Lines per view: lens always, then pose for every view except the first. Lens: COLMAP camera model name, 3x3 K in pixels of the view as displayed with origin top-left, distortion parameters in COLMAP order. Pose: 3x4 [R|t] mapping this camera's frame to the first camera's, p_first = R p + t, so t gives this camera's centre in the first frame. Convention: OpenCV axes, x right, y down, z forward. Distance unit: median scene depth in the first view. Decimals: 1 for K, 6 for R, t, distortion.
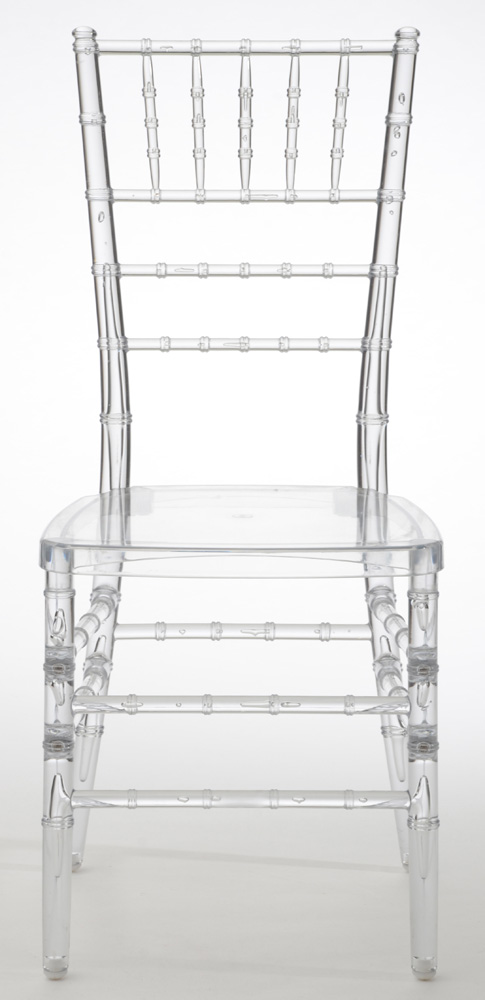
lens RADIAL K [[3360.7, 0, 246.3], [0, 3360.7, 527.0], [0, 0, 1]] dist [0.781172, 2.697417]
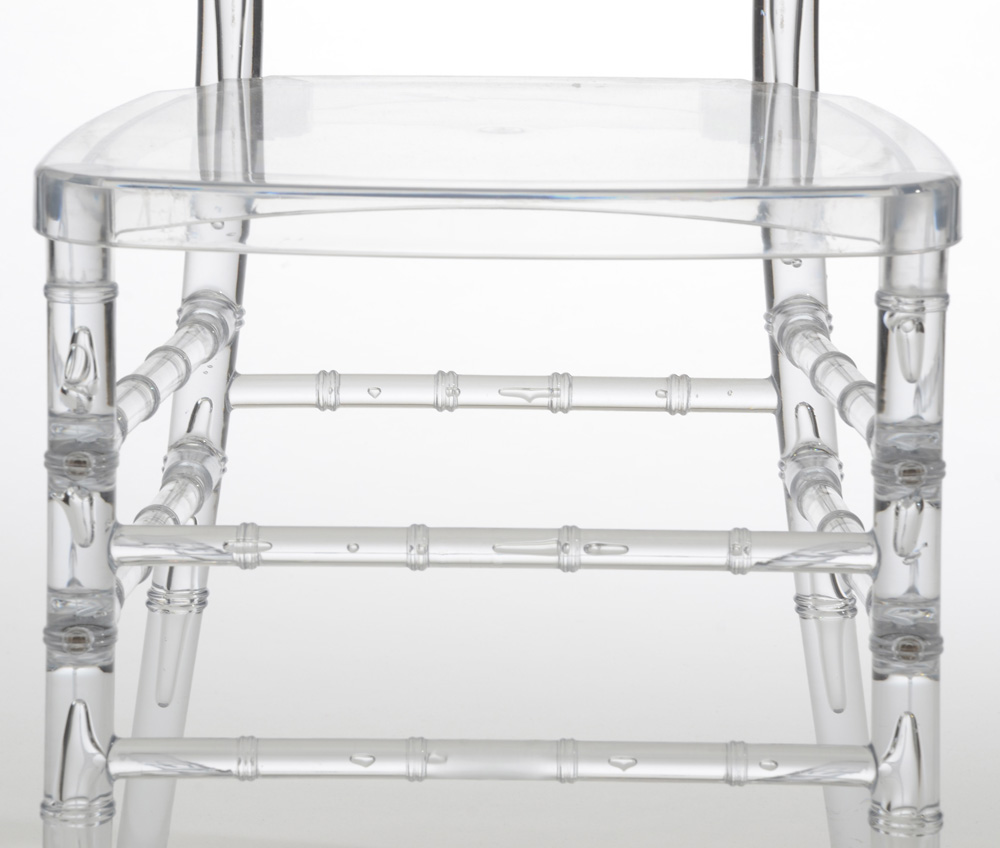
lens RADIAL K [[4531.9, 0, 500.0], [0, 4531.9, 424.0], [0, 0, 1]] dist [1.073833, -1.957945]
pose [[0.999952, 0.007272, -0.006562, 0.002983], [-0.007095, 0.999622, 0.026580, 0.020461], [0.006753, -0.026532, 0.999625, 0.401927]]
